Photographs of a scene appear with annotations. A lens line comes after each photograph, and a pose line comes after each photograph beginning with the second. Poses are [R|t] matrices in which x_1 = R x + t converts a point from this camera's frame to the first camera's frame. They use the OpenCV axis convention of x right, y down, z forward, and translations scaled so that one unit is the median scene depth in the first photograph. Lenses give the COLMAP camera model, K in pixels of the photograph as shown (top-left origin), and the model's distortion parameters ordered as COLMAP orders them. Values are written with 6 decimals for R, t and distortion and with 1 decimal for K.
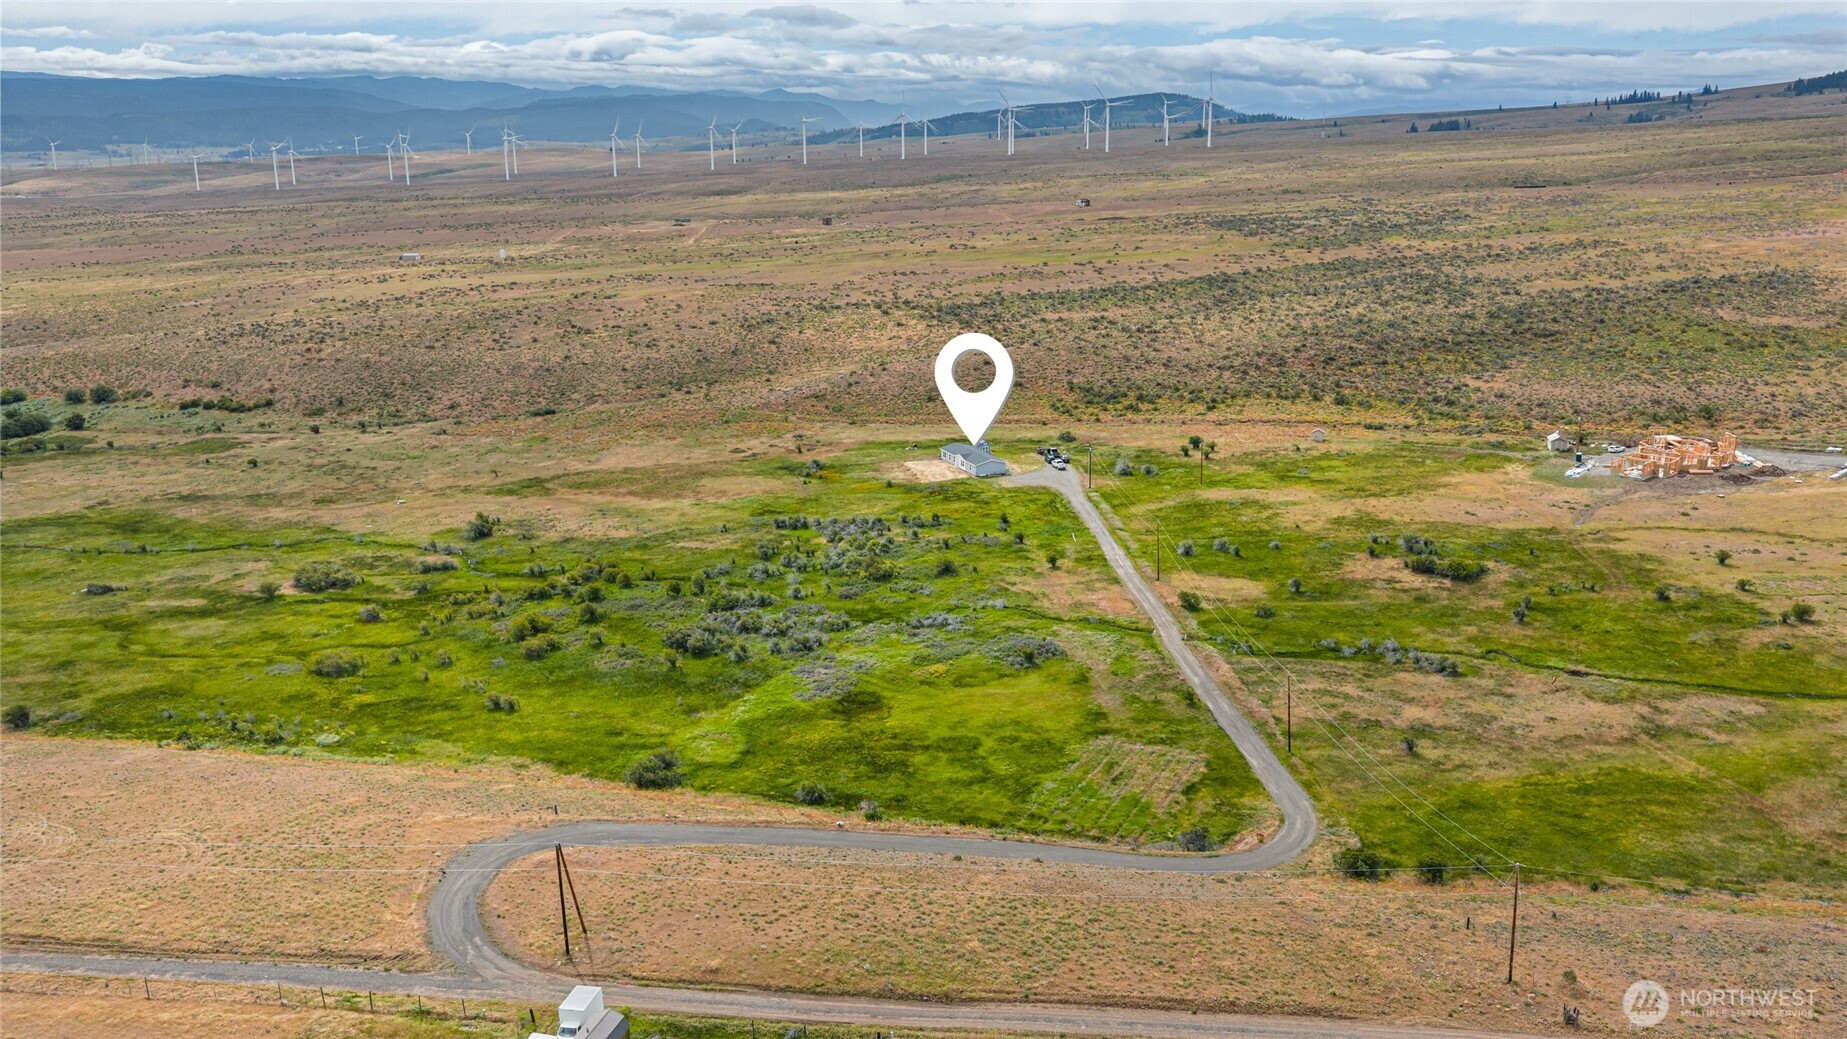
lens RADIAL K [[1509.8, 0, 923.5], [0, 1509.8, 519.5], [0, 0, 1]] dist [0.076630, -0.137275]
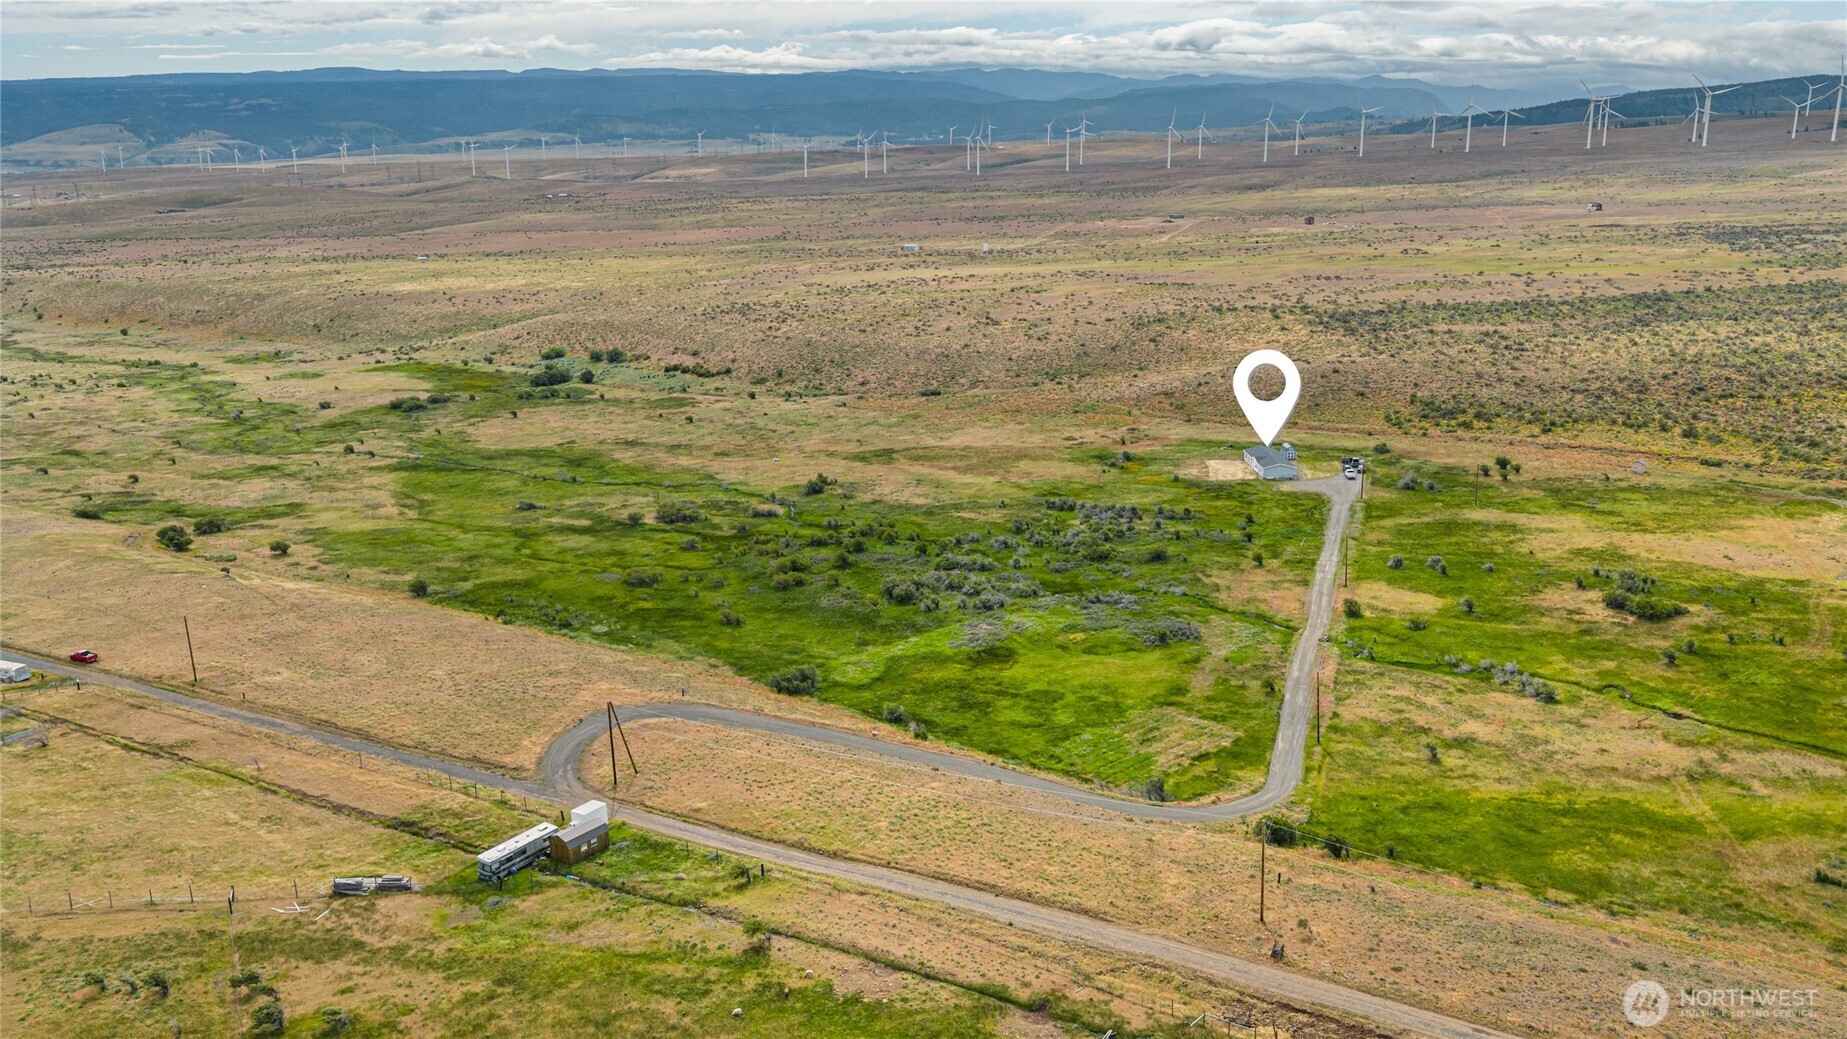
lens RADIAL K [[1509.8, 0, 923.5], [0, 1509.8, 519.5], [0, 0, 1]] dist [0.076630, -0.137275]
pose [[0.930428, 0.093775, -0.354274, 0.168093], [-0.090921, 0.995551, 0.024733, -0.004115], [0.355017, 0.009198, 0.934815, -0.064134]]
